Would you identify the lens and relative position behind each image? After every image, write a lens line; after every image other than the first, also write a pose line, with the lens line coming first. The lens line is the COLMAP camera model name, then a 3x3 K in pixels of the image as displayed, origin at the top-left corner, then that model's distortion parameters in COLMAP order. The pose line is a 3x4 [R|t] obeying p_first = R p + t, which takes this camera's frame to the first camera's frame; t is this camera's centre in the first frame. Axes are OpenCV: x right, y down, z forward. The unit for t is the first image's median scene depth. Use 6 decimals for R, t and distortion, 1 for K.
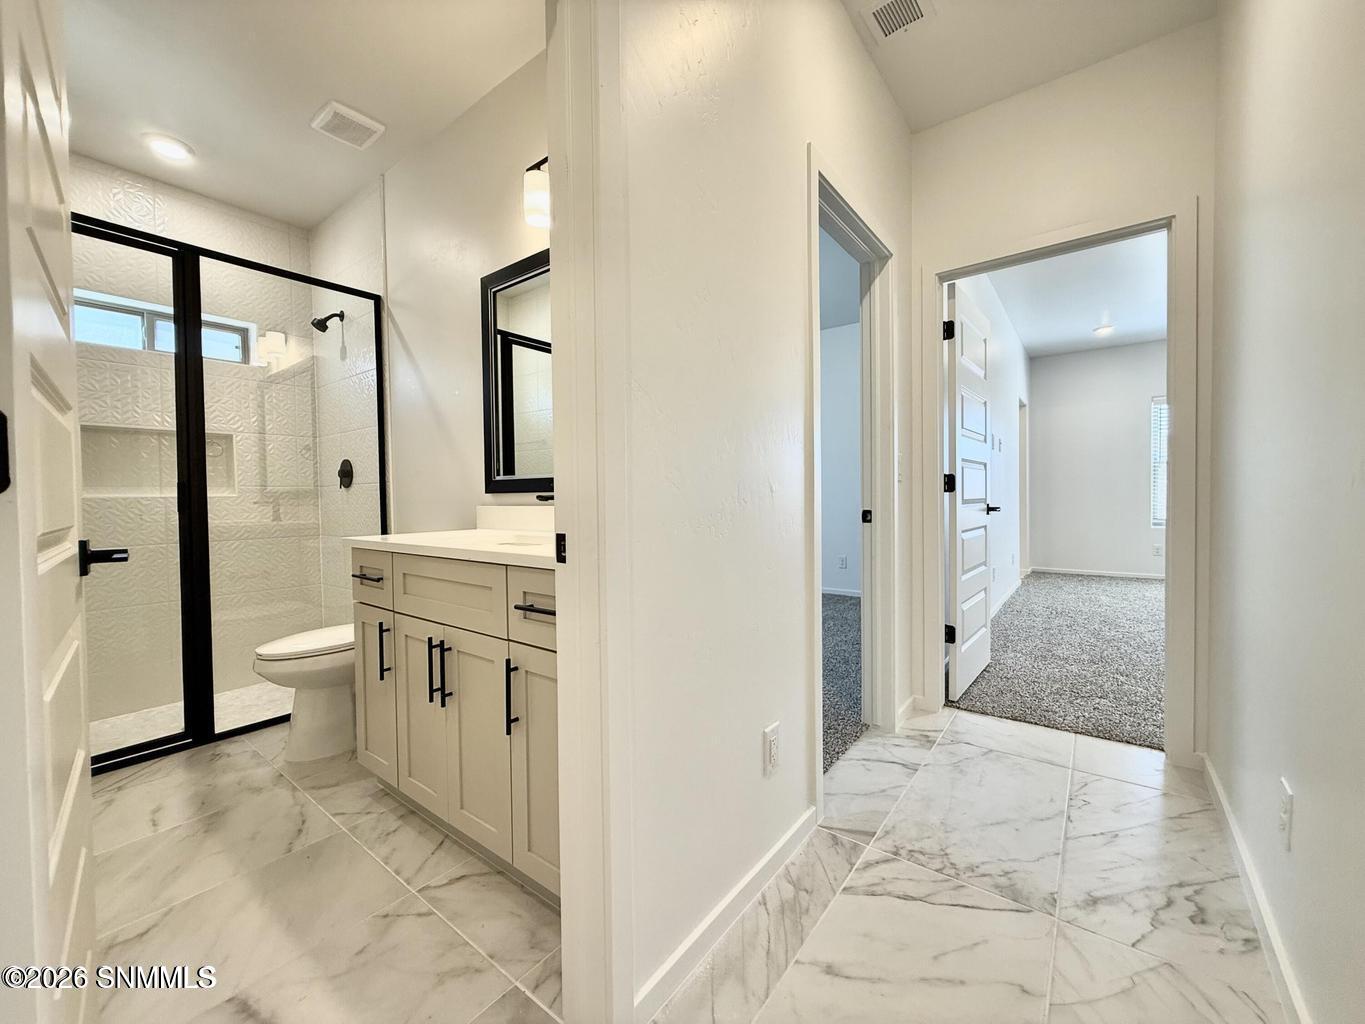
lens RADIAL K [[544.4, 0, 676.6], [0, 544.4, 511.2], [0, 0, 1]] dist [0.002245, -0.000609]
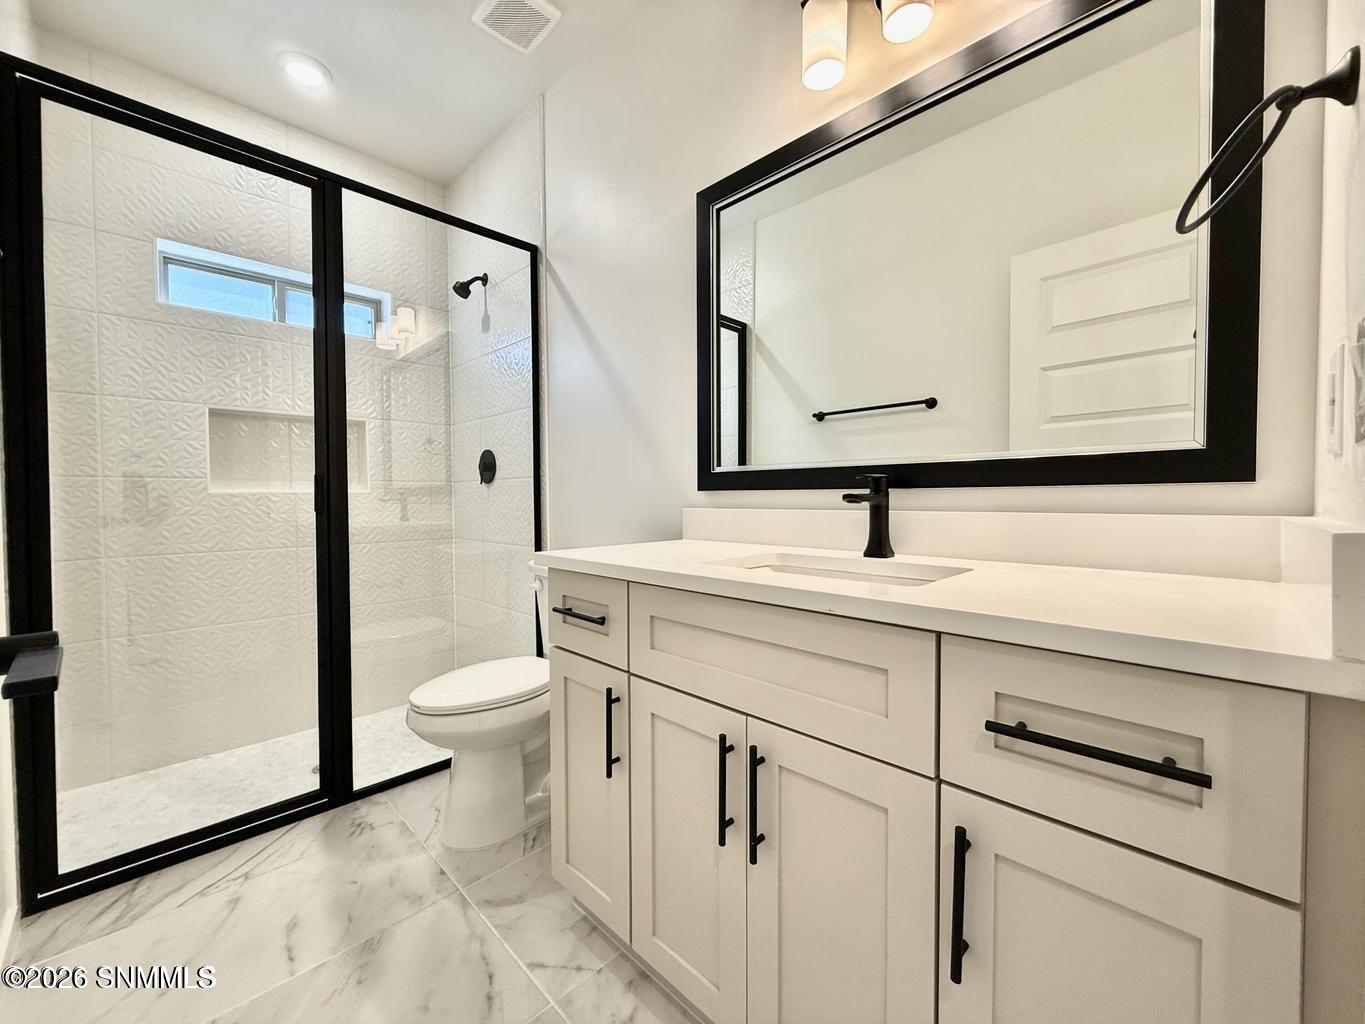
lens RADIAL K [[544.4, 0, 676.0], [0, 544.4, 510.9], [0, 0, 1]] dist [0.002245, -0.000609]
pose [[0.991882, 0.010918, -0.126691, -0.286154], [-0.010757, 0.999940, 0.001956, -0.006974], [0.126705, -0.000577, 0.991940, 0.274162]]
